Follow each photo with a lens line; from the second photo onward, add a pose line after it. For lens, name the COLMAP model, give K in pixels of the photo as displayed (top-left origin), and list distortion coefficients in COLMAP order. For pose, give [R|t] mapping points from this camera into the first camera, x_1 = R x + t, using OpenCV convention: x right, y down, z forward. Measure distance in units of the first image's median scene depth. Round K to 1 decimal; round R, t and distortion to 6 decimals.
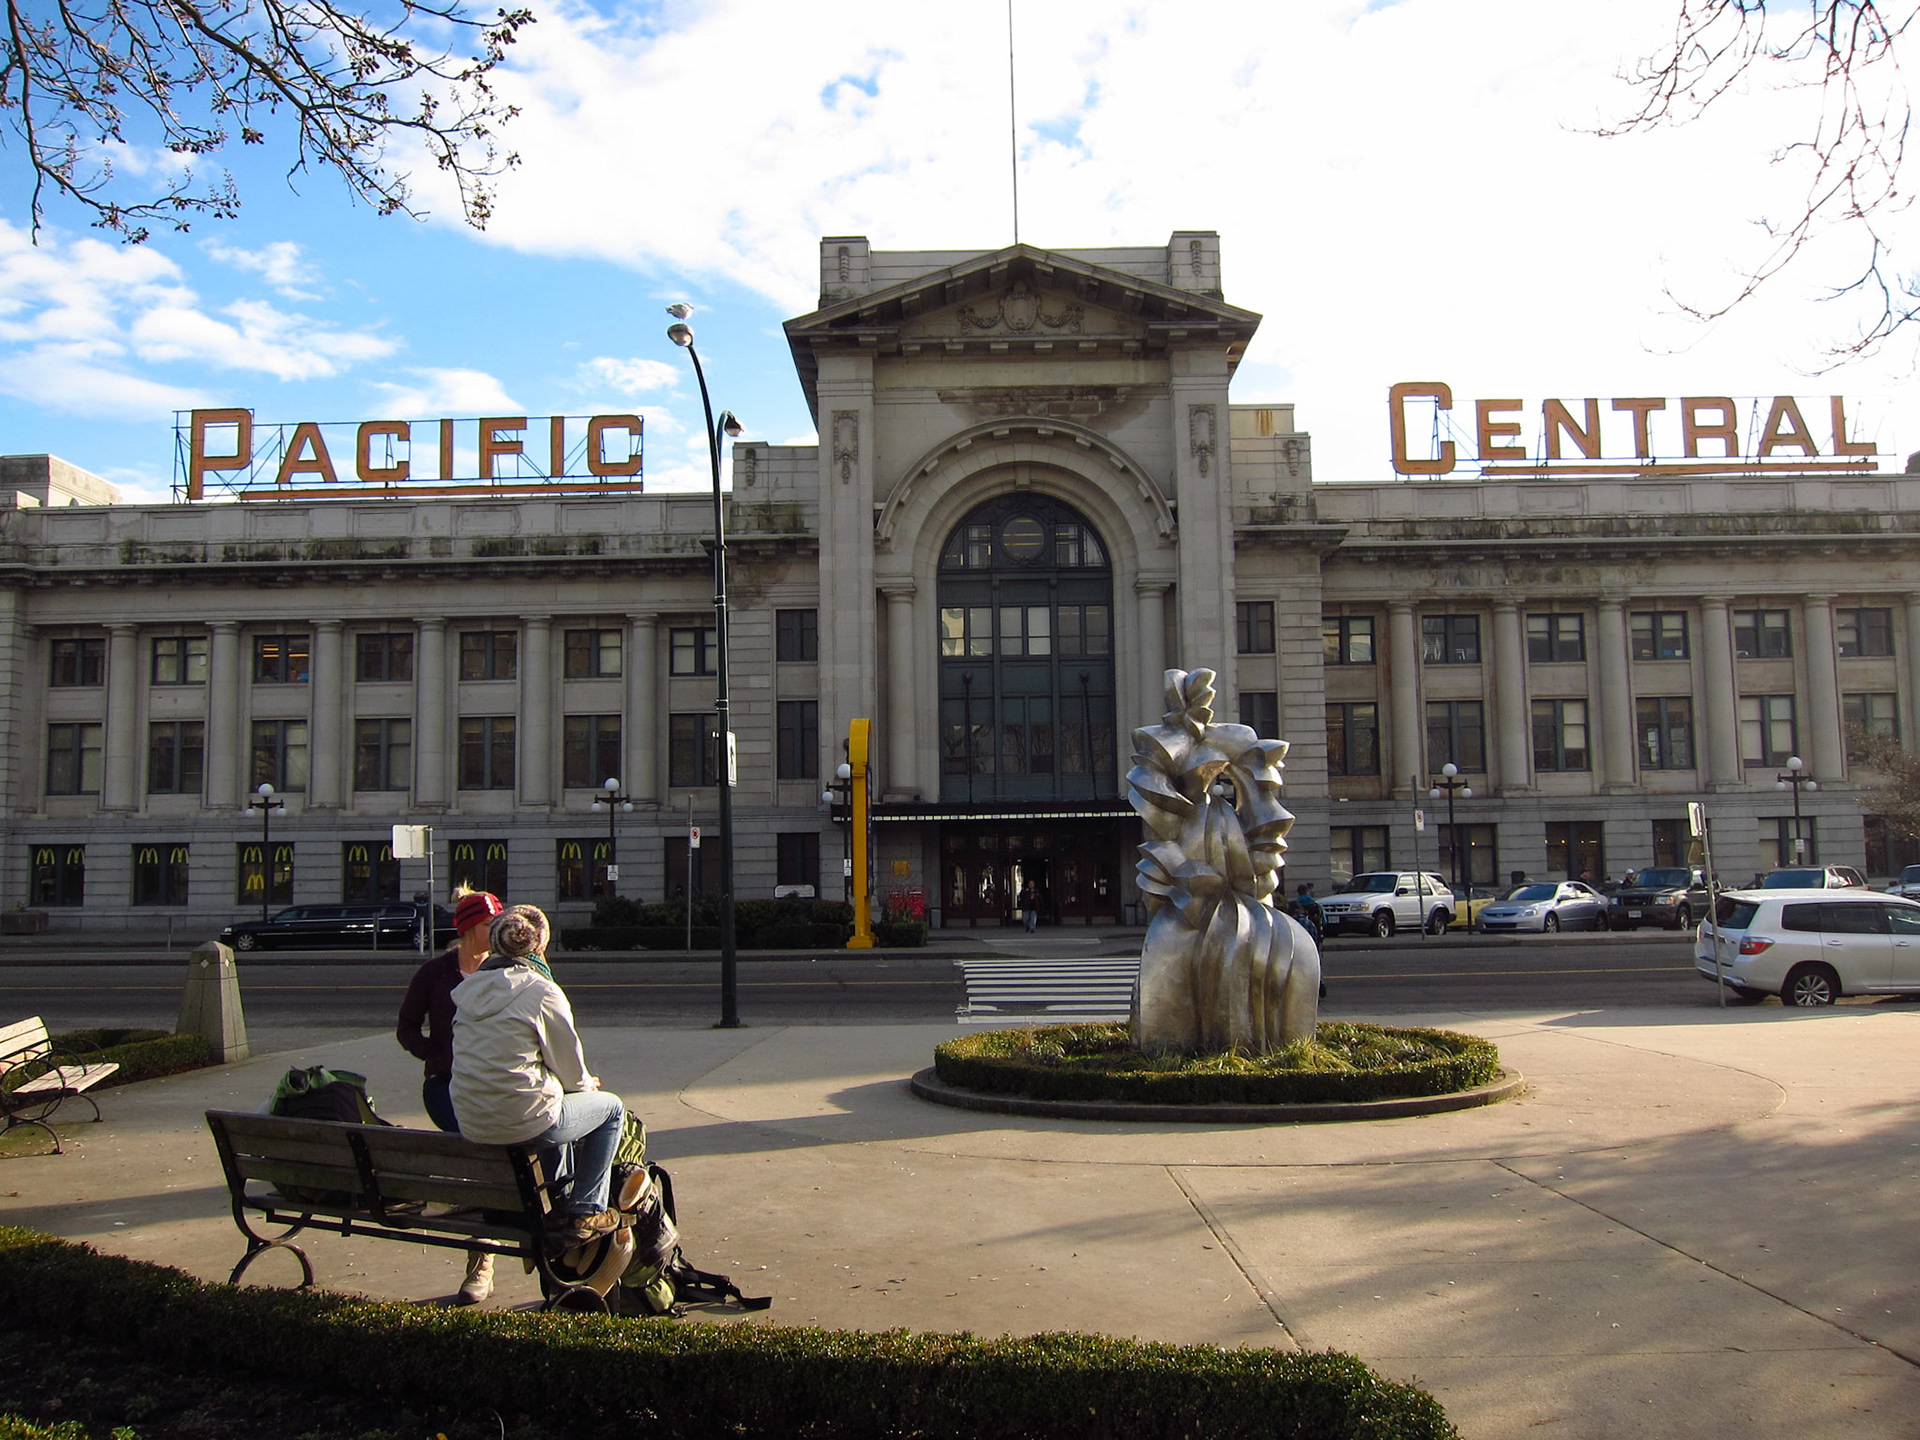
lens RADIAL K [[1617.1, 0, 960.0], [0, 1617.1, 720.0], [0, 0, 1]] dist [-0.063893, 0.027612]
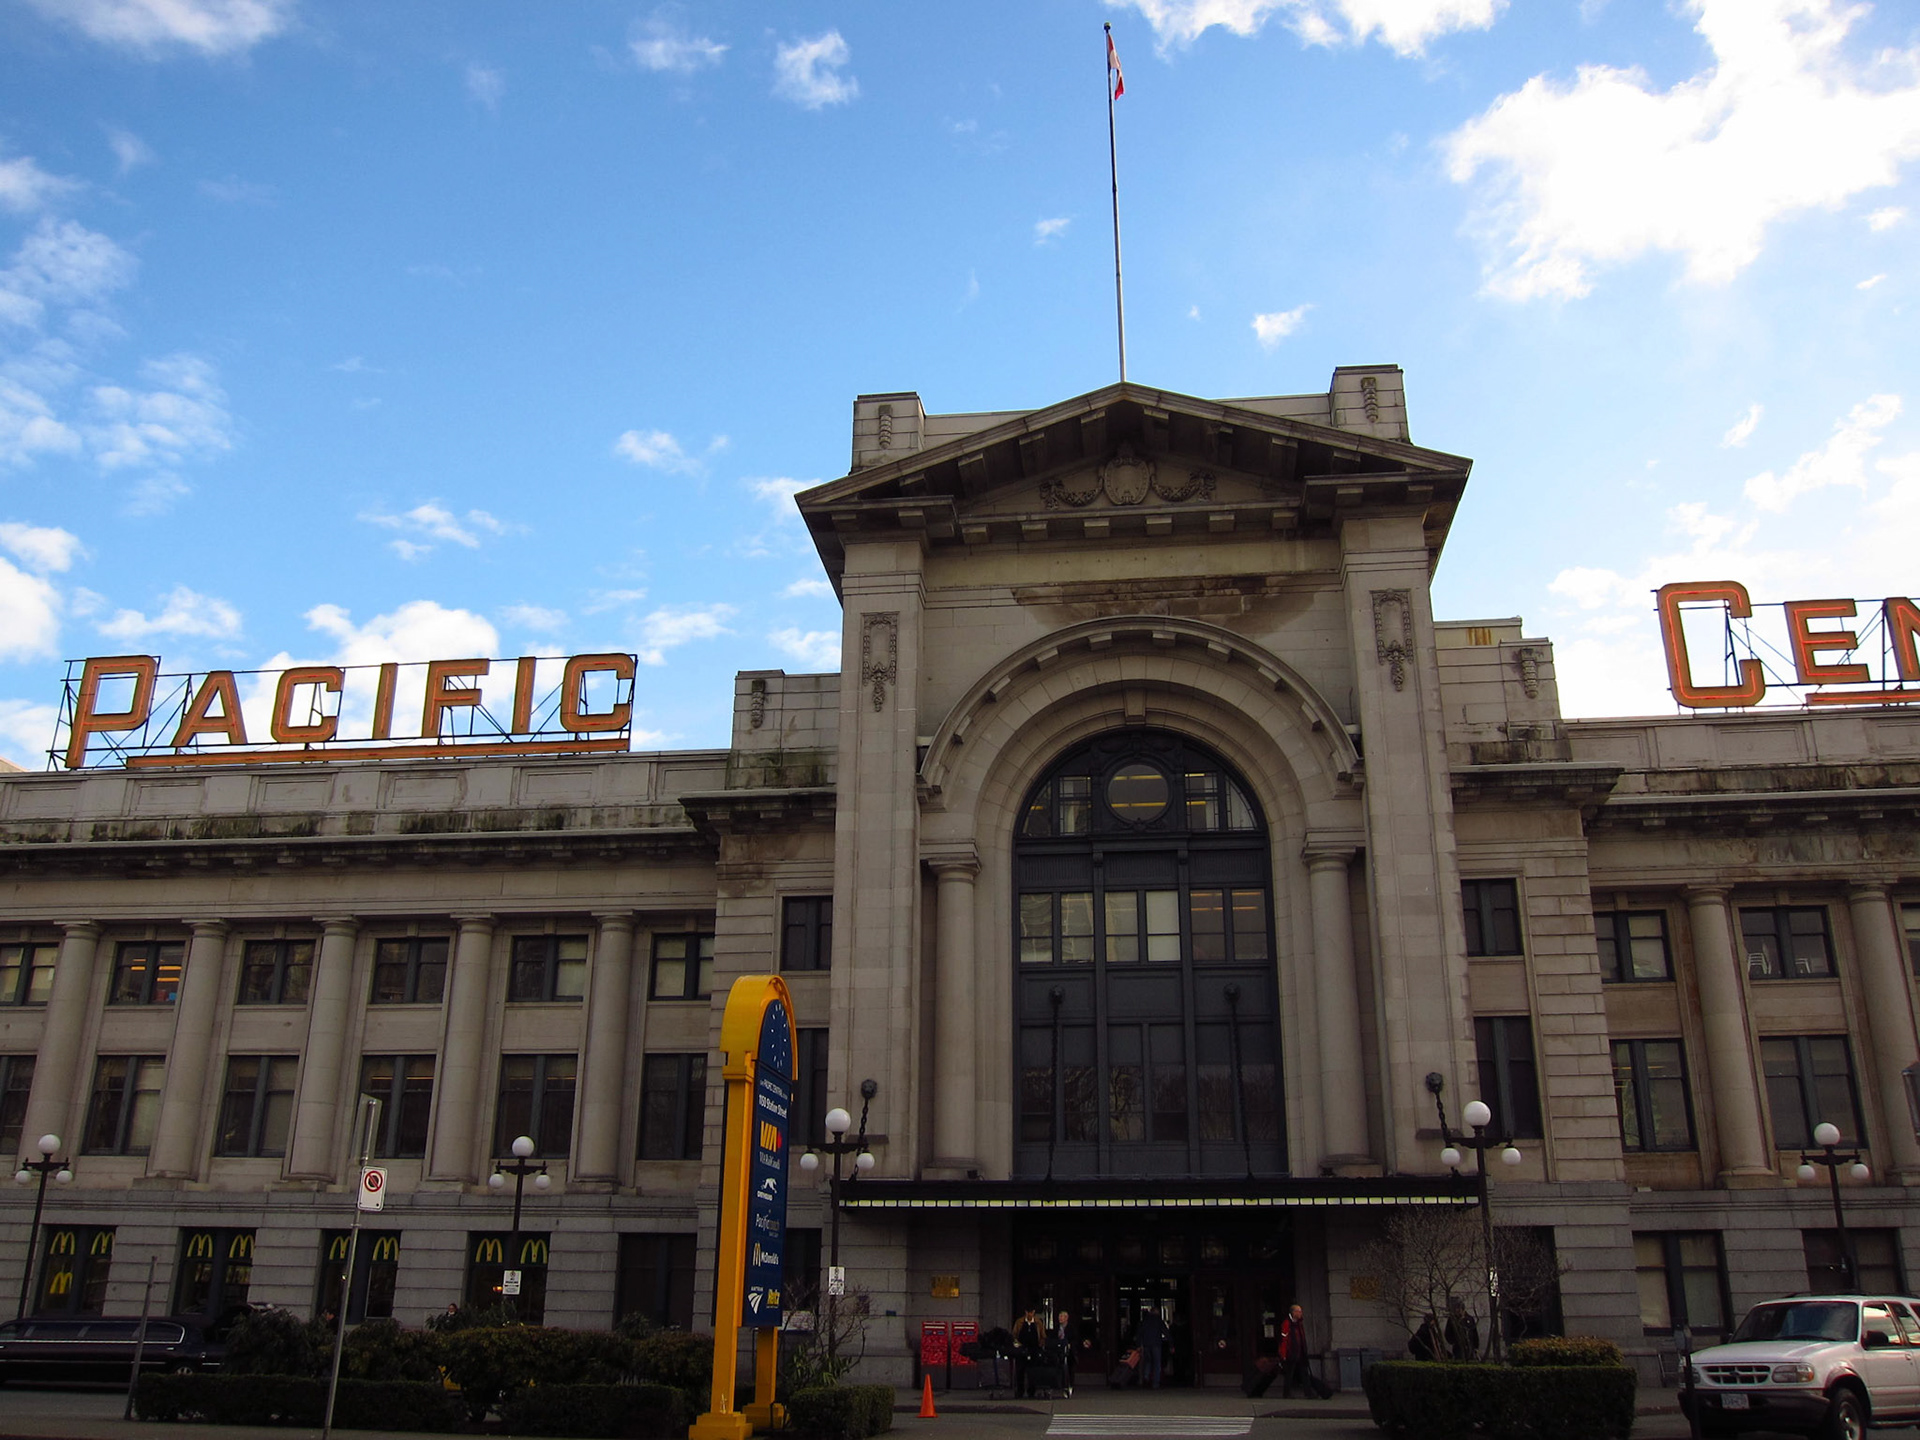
lens RADIAL K [[1617.1, 0, 960.0], [0, 1617.1, 720.0], [0, 0, 1]] dist [-0.063893, 0.027612]
pose [[0.993166, -0.018768, -0.115190, 0.042447], [-0.011239, 0.967018, -0.254458, 0.033307], [0.116166, 0.254014, 0.960199, 0.307989]]
